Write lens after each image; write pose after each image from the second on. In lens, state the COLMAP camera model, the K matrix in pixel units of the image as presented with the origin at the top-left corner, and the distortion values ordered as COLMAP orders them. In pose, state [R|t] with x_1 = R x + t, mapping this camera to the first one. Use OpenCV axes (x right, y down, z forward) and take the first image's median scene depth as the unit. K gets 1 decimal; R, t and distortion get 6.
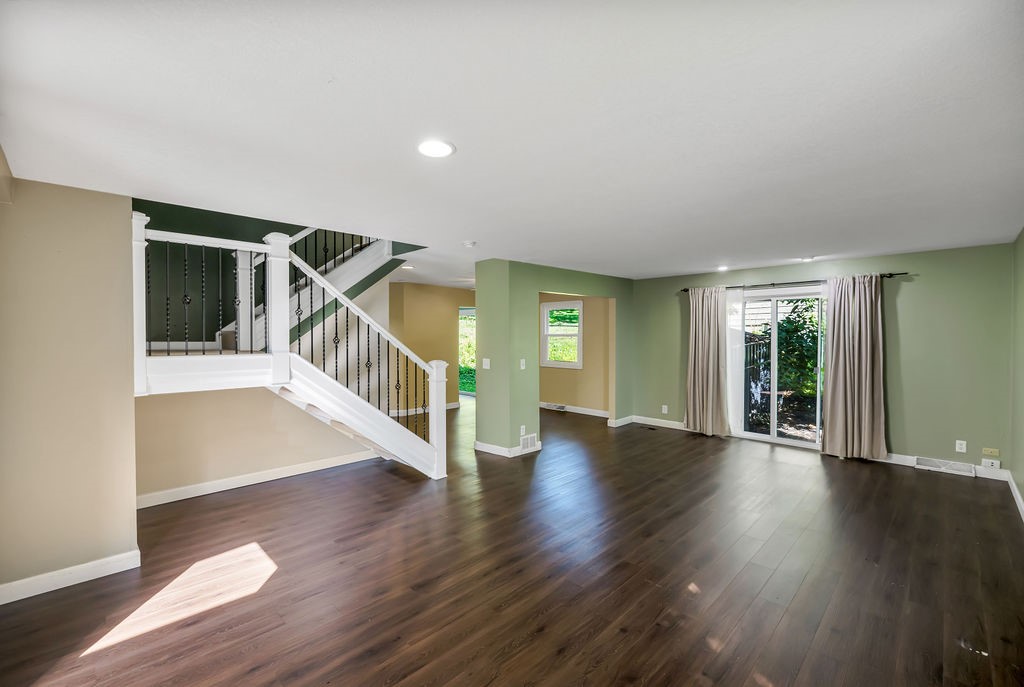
lens RADIAL K [[446.2, 0, 512.0], [0, 446.2, 343.5], [0, 0, 1]] dist [0.003144, 0.000310]
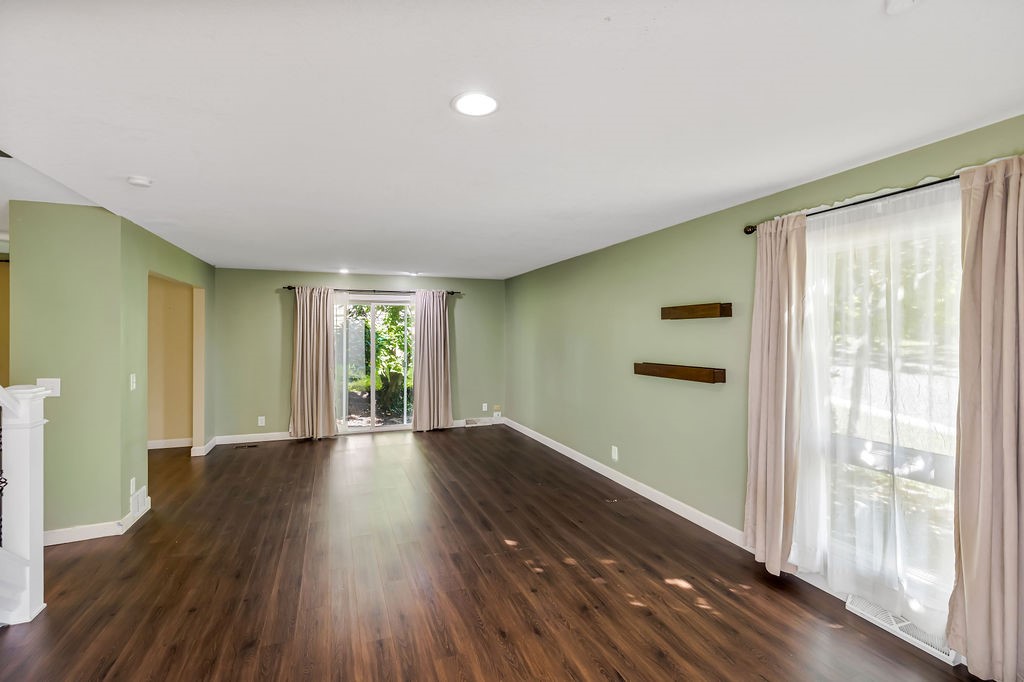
lens RADIAL K [[456.3, 0, 512.0], [0, 456.3, 341.0], [0, 0, 1]] dist [0.001665, 0.000050]
pose [[0.399452, -0.011022, 0.916688, -0.358026], [0.020507, 0.999785, 0.003085, -0.002911], [-0.916525, 0.017566, 0.399593, 0.241592]]
